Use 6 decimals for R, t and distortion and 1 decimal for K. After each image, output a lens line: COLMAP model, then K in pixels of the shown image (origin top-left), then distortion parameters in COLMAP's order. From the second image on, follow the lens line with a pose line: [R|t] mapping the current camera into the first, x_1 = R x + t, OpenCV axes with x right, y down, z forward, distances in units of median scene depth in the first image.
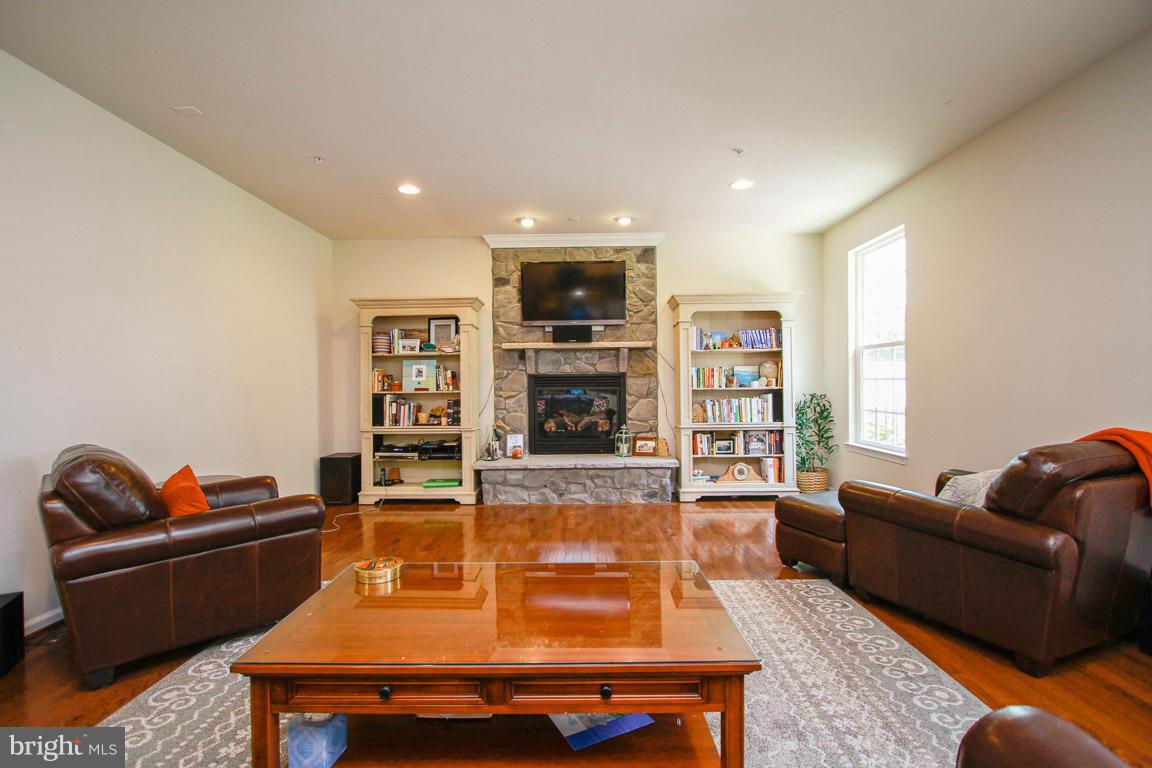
lens RADIAL K [[529.9, 0, 572.4], [0, 529.9, 389.4], [0, 0, 1]] dist [-0.013484, 0.001189]
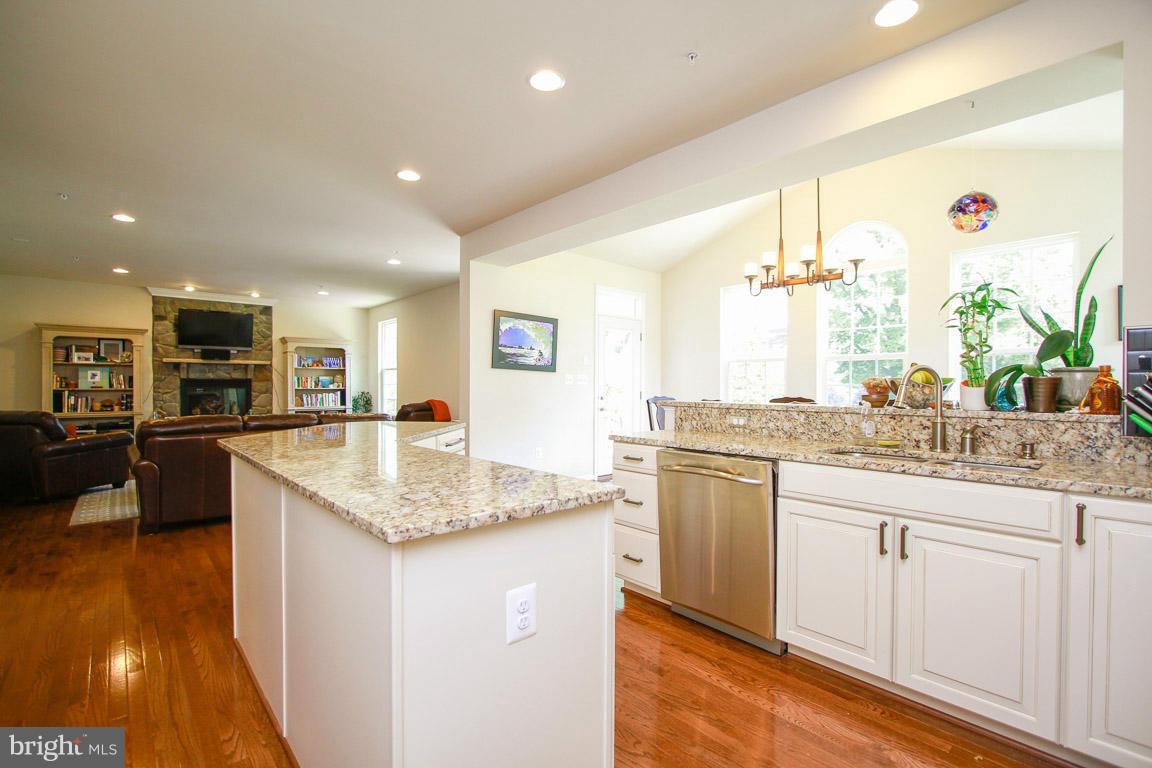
lens RADIAL K [[529.9, 0, 572.4], [0, 529.9, 389.4], [0, 0, 1]] dist [-0.013484, 0.001189]
pose [[0.744963, 0.007208, 0.667067, -0.271673], [-0.002348, 0.999964, -0.008182, 0.014722], [-0.667102, 0.004529, 0.744953, -0.982046]]
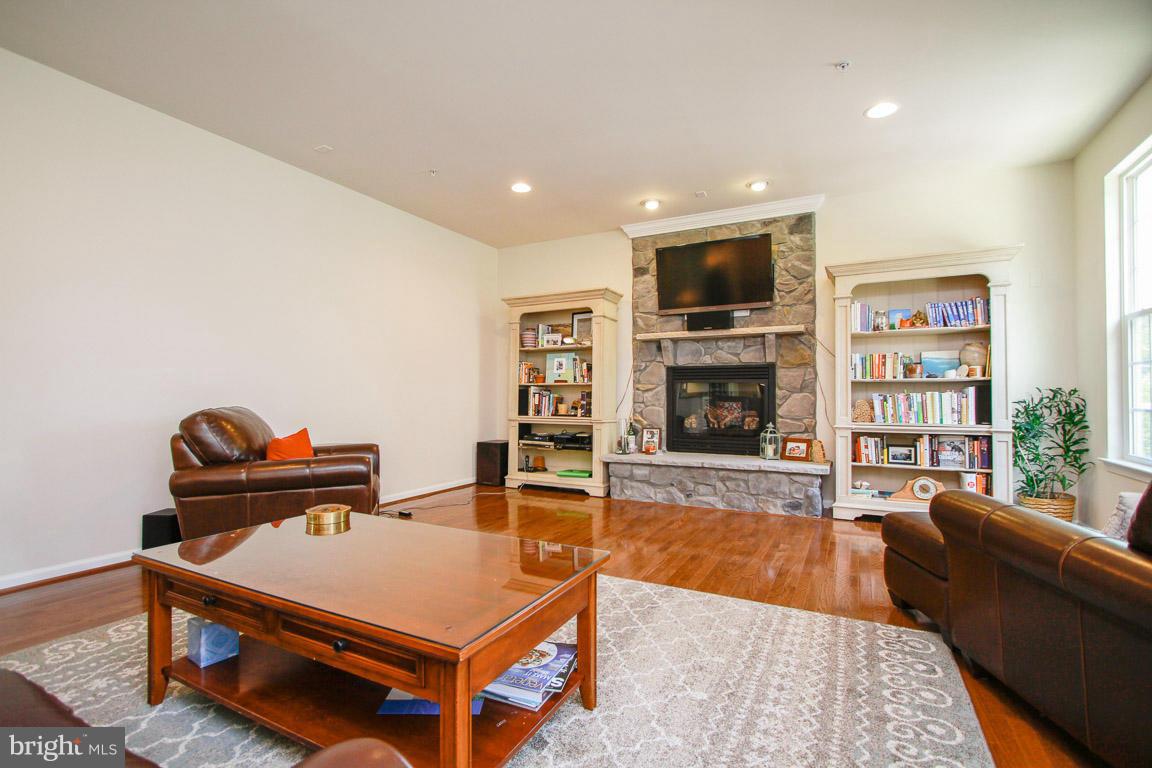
lens RADIAL K [[529.9, 0, 572.4], [0, 529.9, 389.4], [0, 0, 1]] dist [-0.013484, 0.001189]
pose [[0.888663, 0.005924, -0.458522, 0.211015], [-0.015192, 0.999748, -0.016526, 0.032385], [0.458308, 0.021652, 0.888529, 0.088033]]
